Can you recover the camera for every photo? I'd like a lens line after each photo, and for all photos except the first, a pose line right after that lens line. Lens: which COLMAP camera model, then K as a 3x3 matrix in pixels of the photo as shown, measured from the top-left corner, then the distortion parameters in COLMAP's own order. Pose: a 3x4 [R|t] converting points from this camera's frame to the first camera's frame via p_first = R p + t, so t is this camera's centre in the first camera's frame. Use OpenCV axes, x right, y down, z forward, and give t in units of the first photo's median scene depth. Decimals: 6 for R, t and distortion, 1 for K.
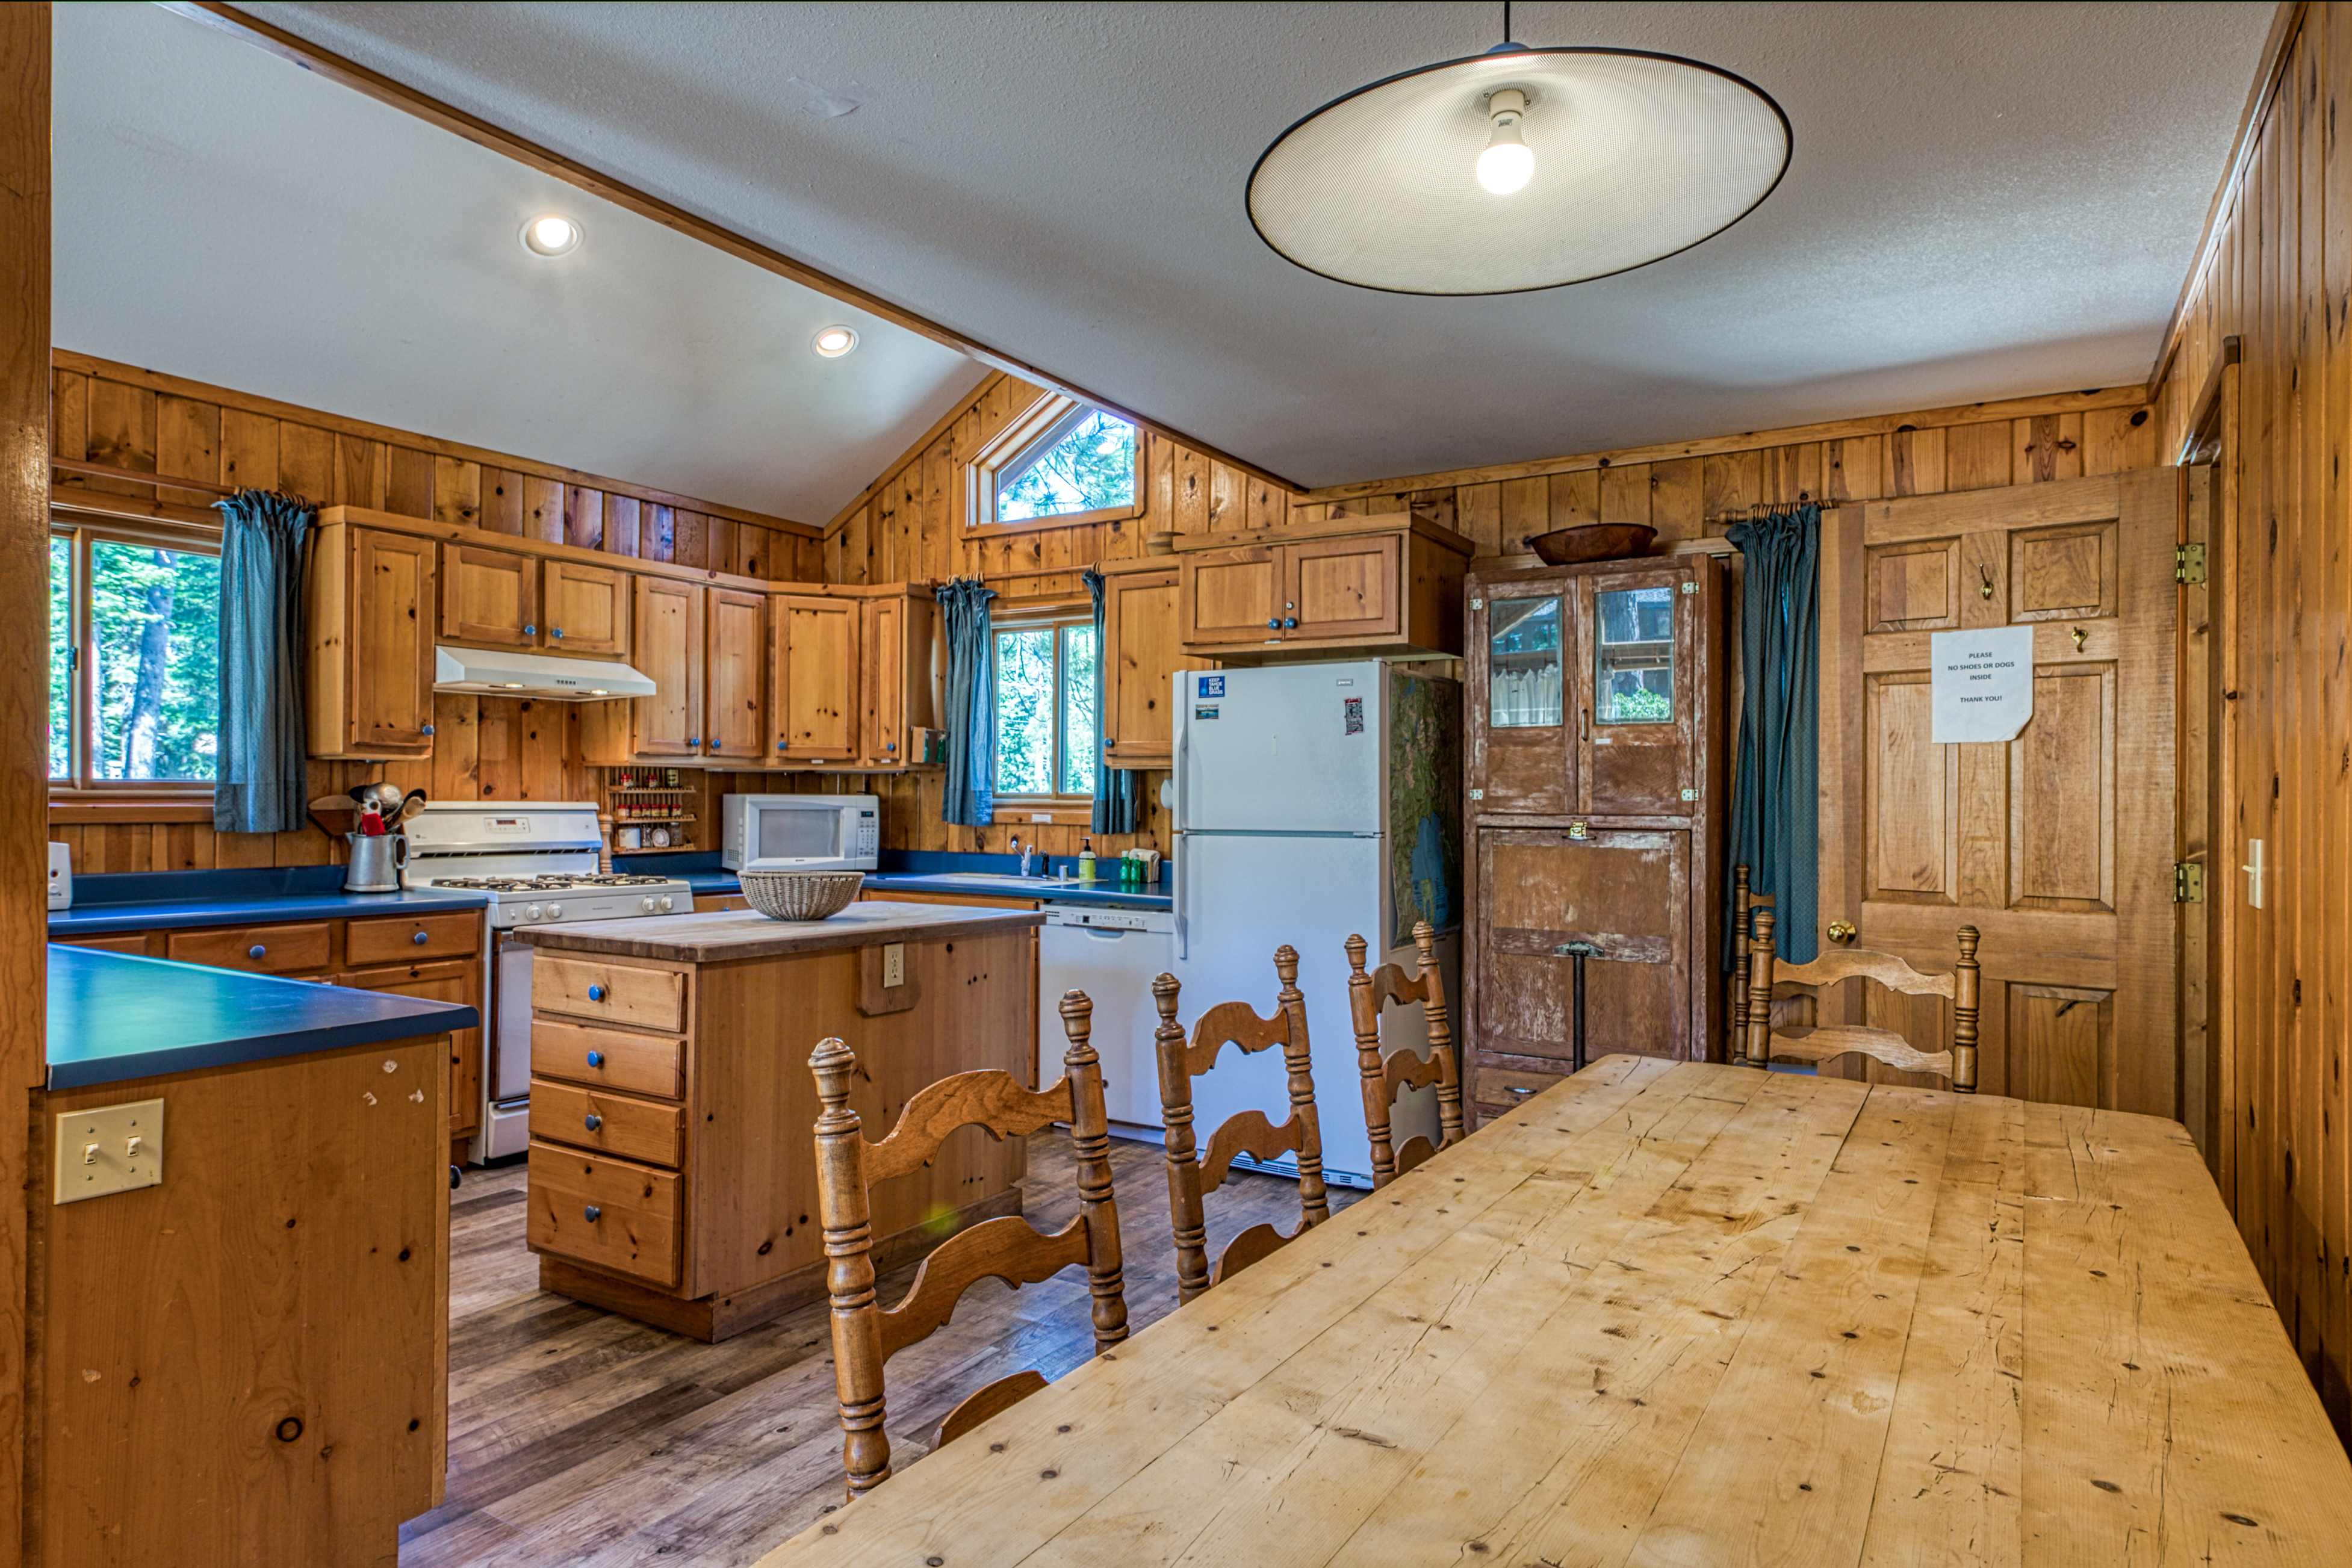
lens RADIAL K [[1318.7, 0, 1170.0], [0, 1318.7, 797.7], [0, 0, 1]] dist [-0.008136, -0.000491]
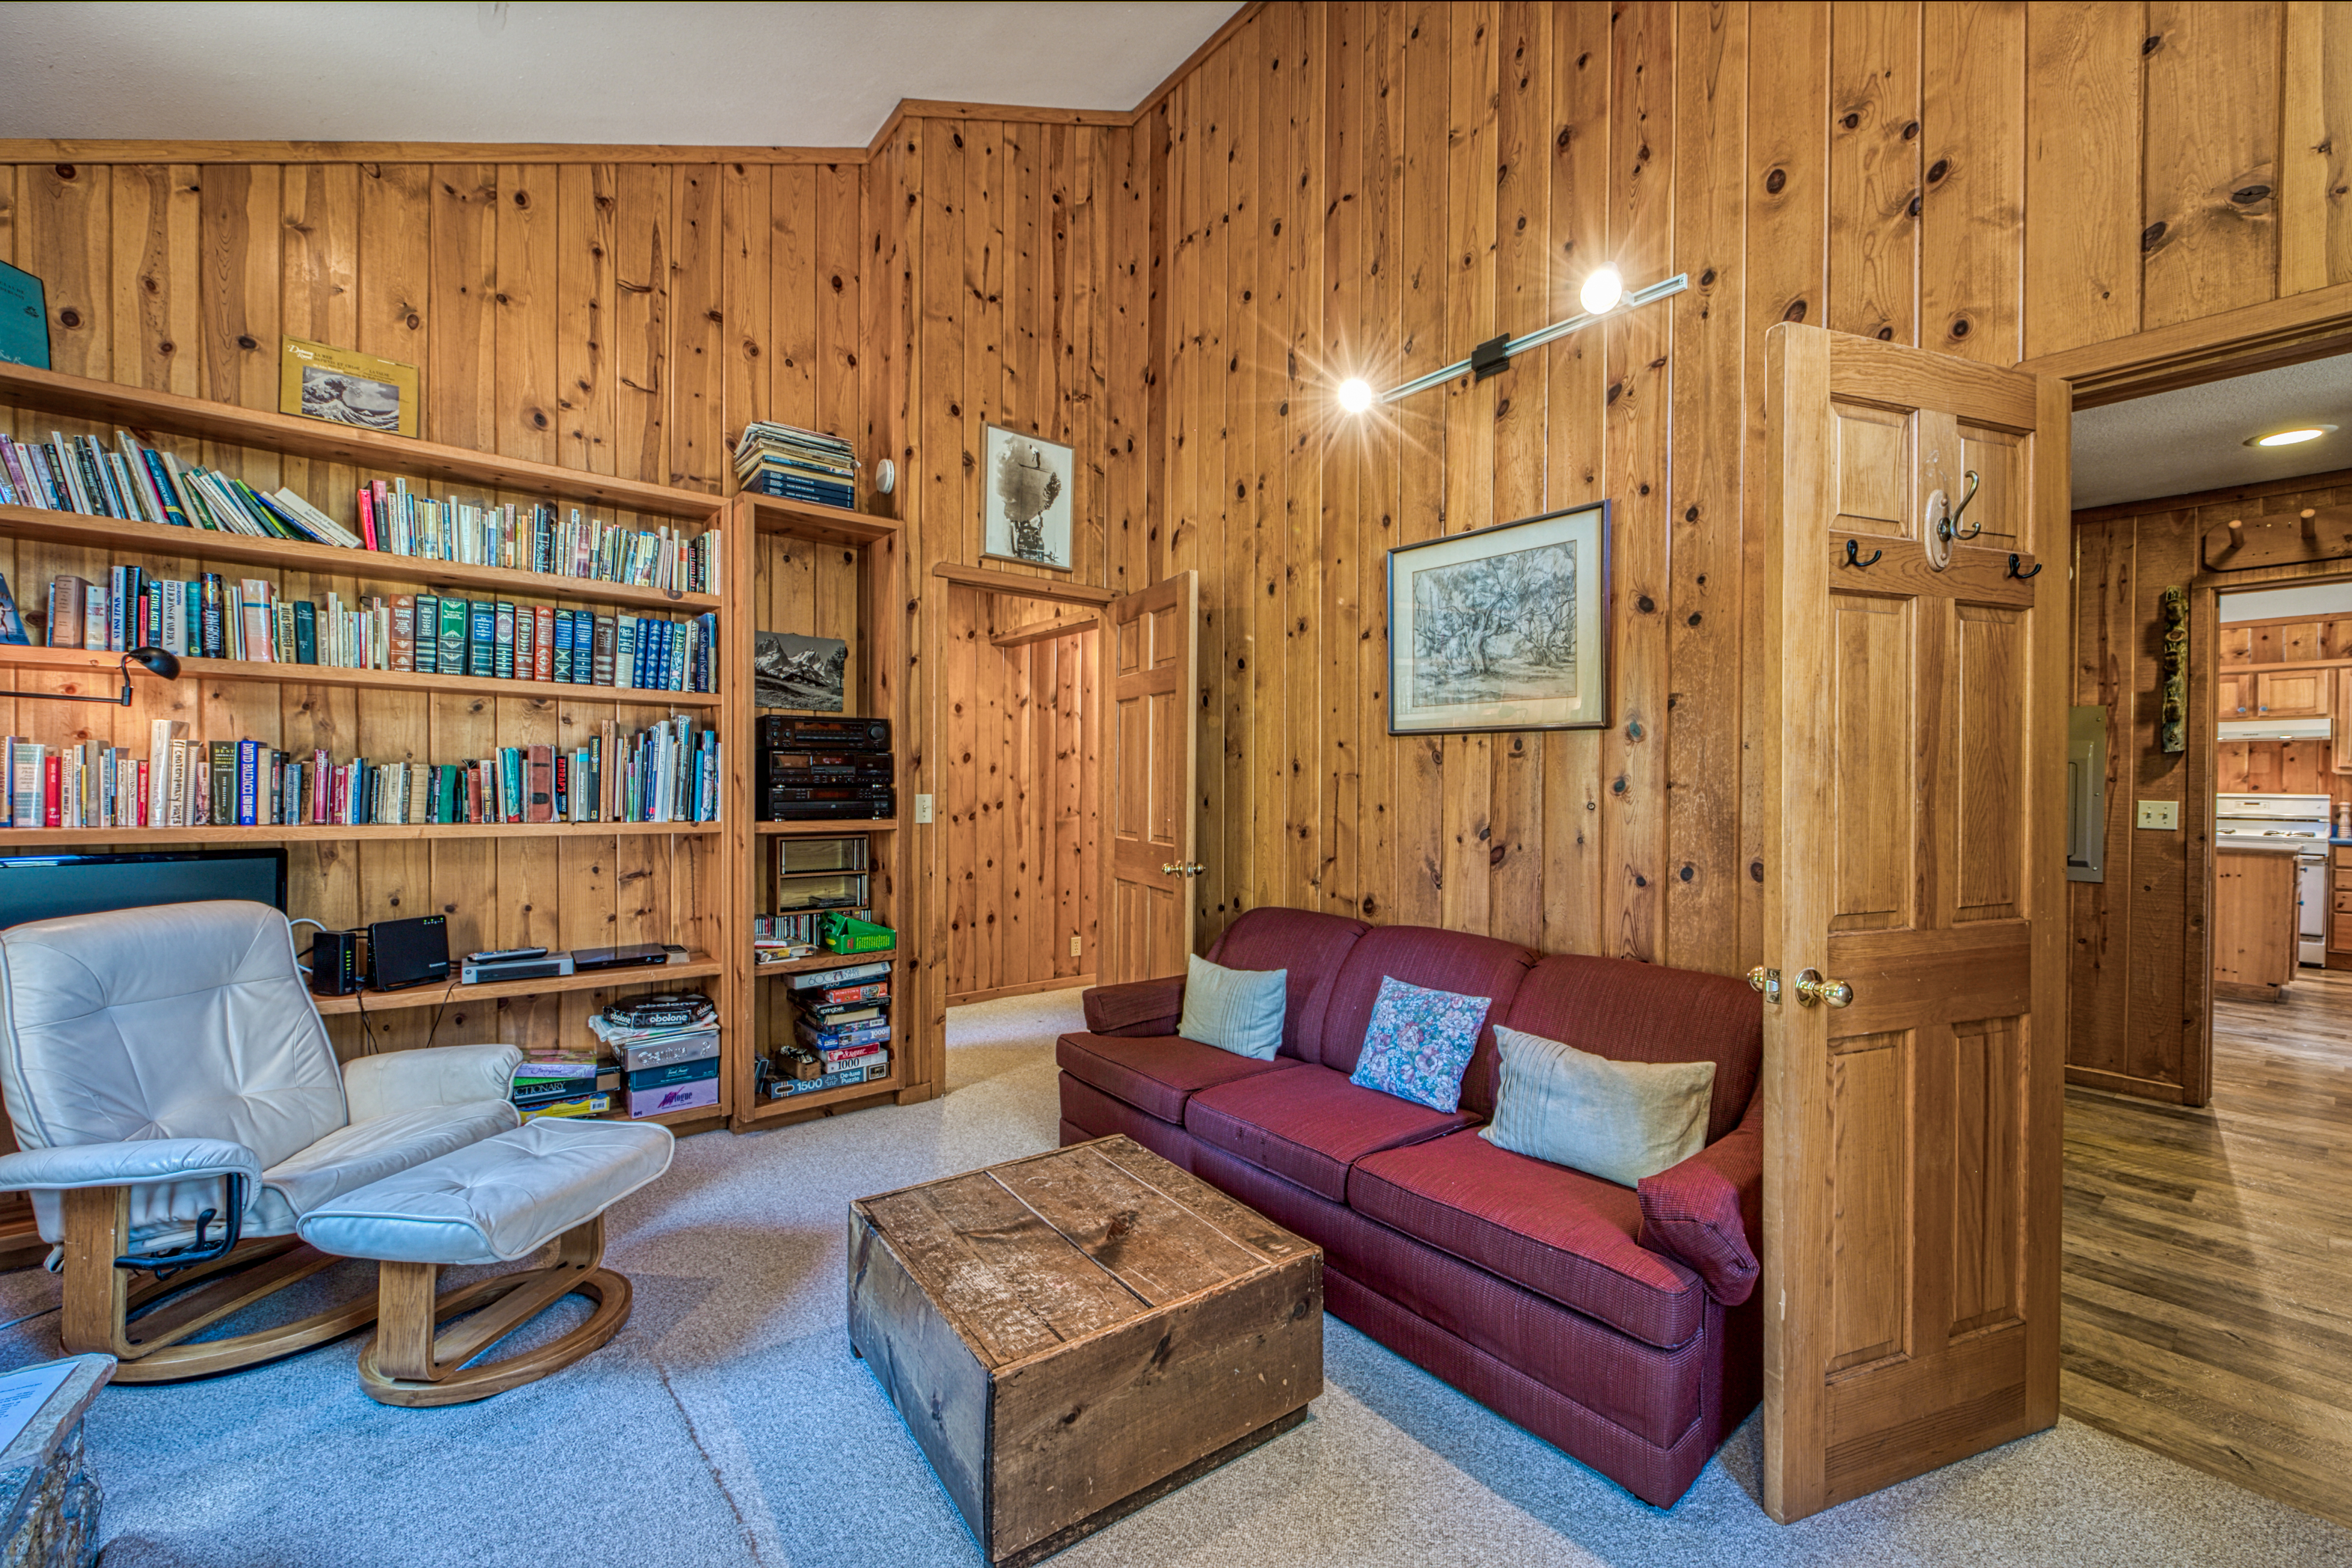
lens RADIAL K [[986.9, 0, 1176.2], [0, 986.9, 785.0], [0, 0, 1]] dist [0.010069, -0.005034]
pose [[-0.377385, -0.011300, -0.925988, 1.436225], [-0.015056, 0.999868, -0.006066, 0.022687], [0.925934, 0.011653, -0.377505, 0.036554]]
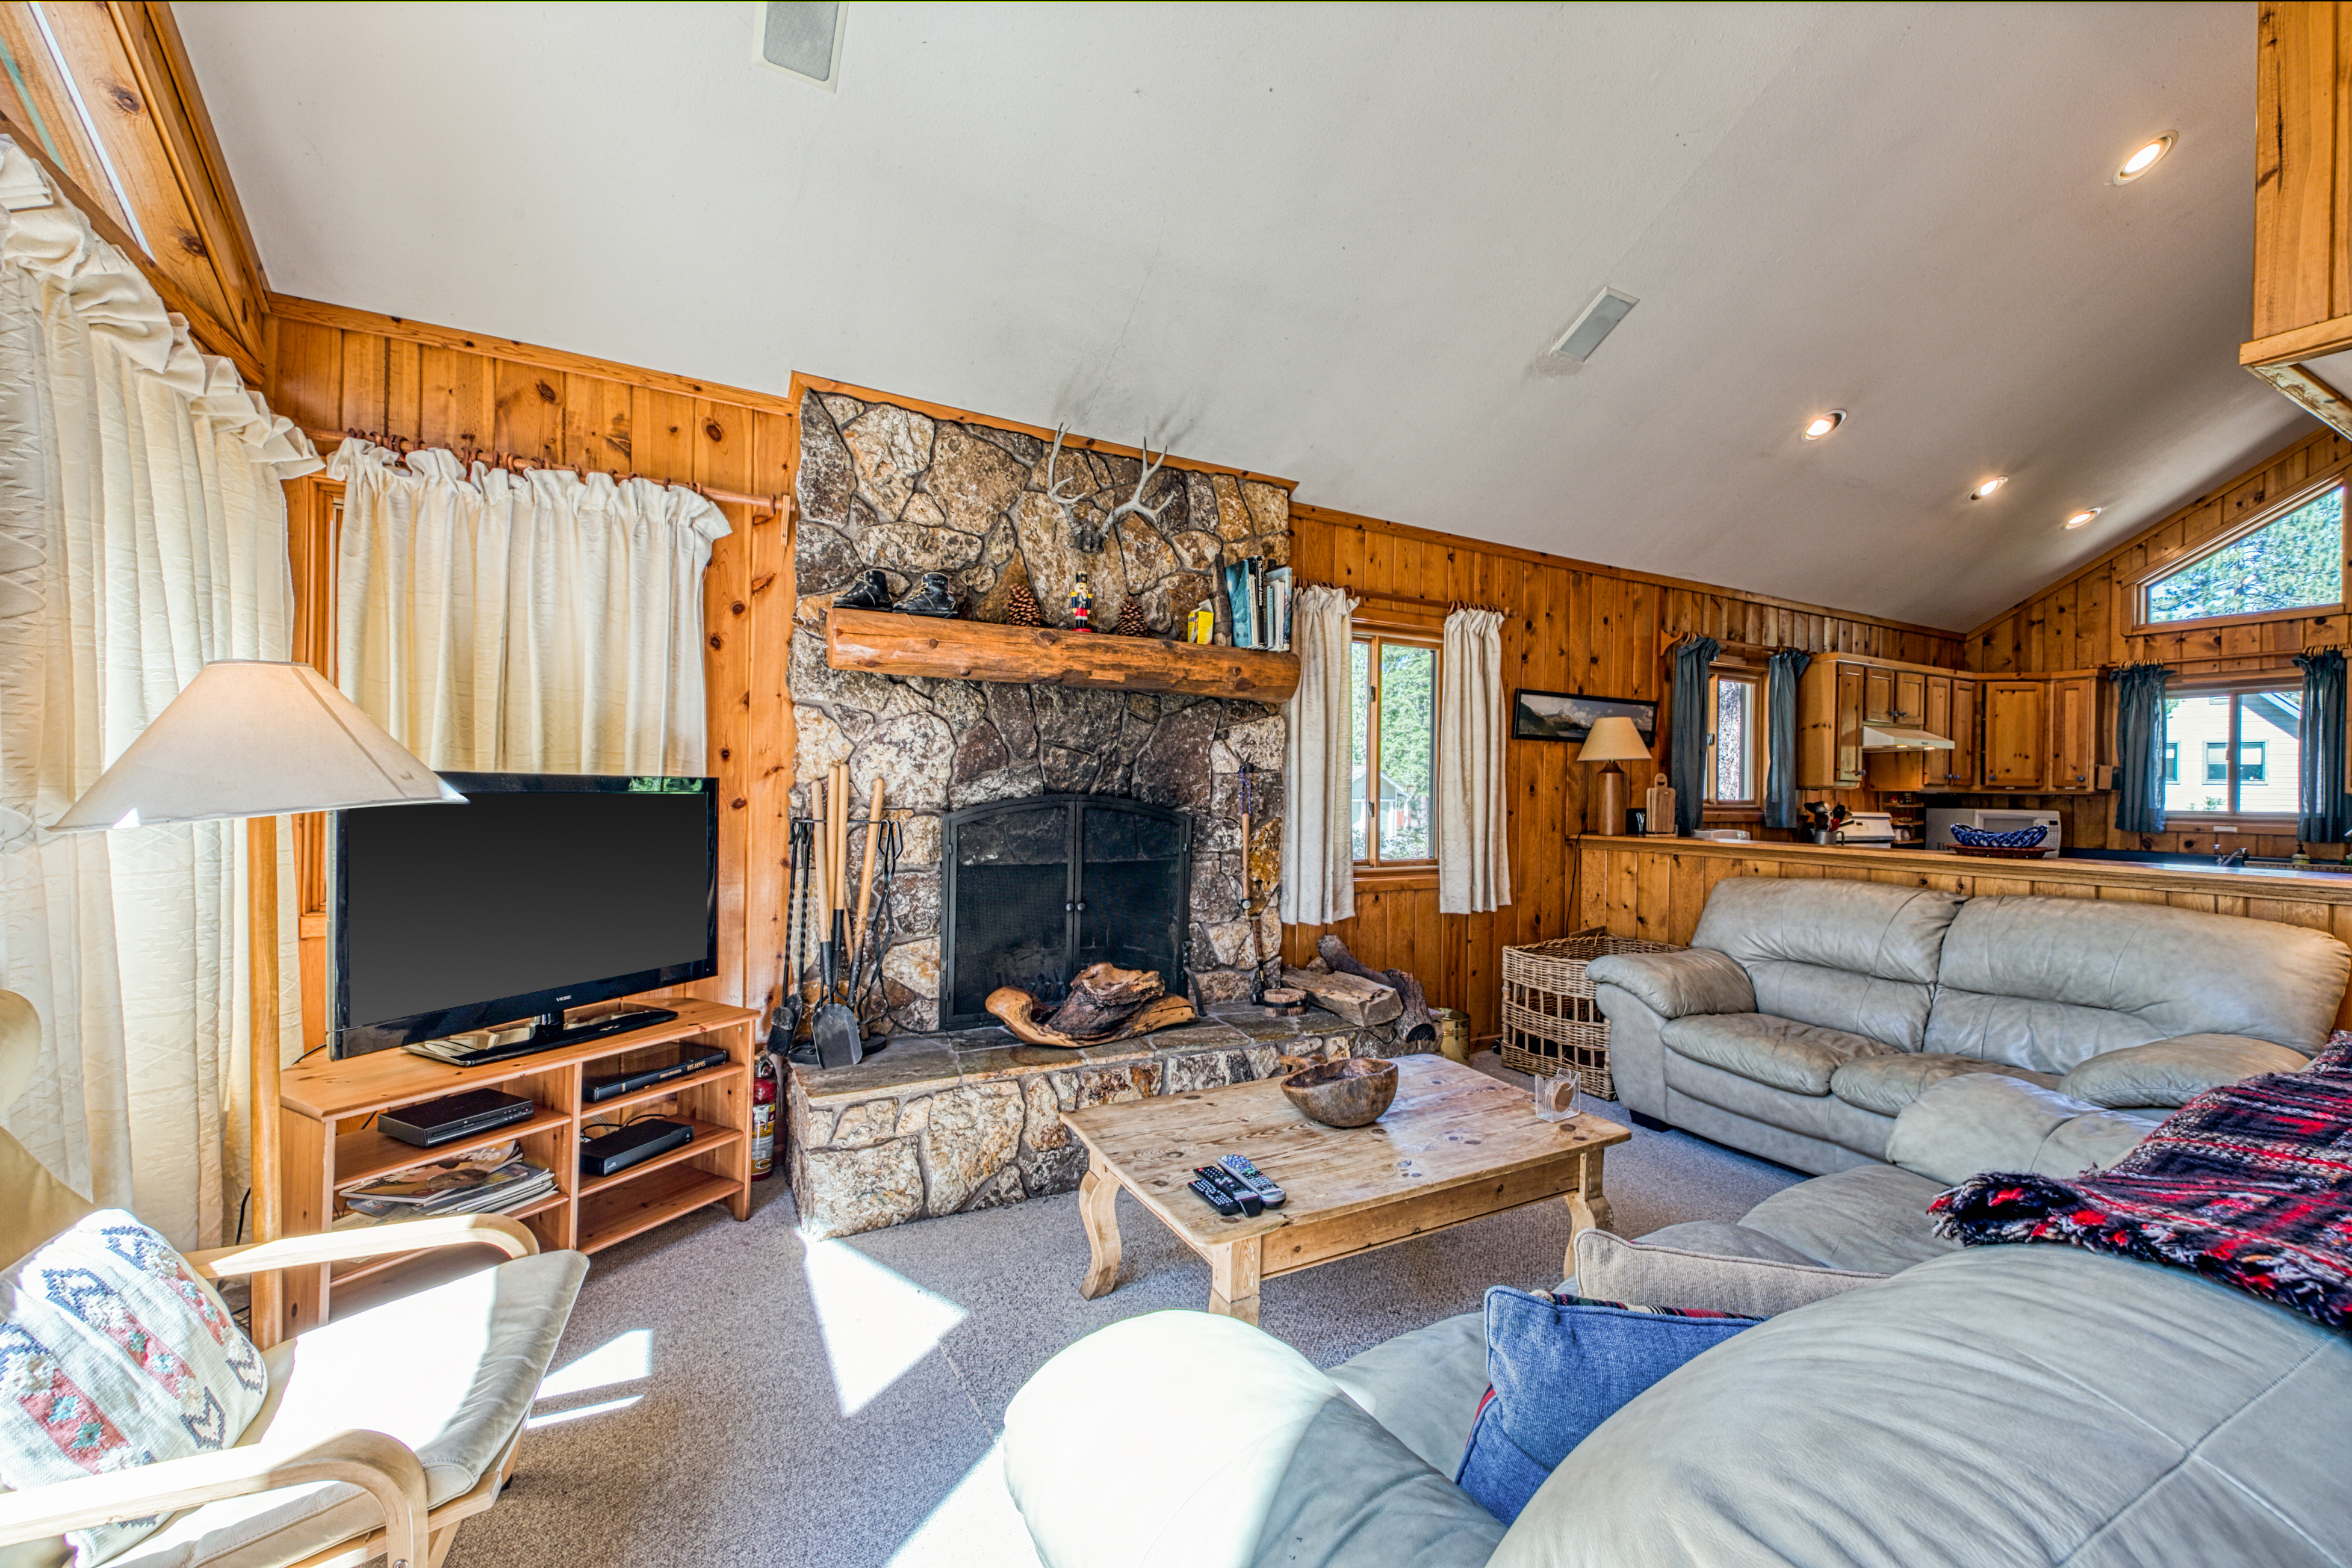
lens RADIAL K [[942.0, 0, 1197.0], [0, 942.0, 788.7], [0, 0, 1]] dist [0.006983, -0.000792]
pose [[0.864039, 0.006438, -0.503384, -0.597229], [-0.011782, 0.999903, -0.007434, -0.007836], [0.503287, 0.012354, 0.864031, -0.493045]]
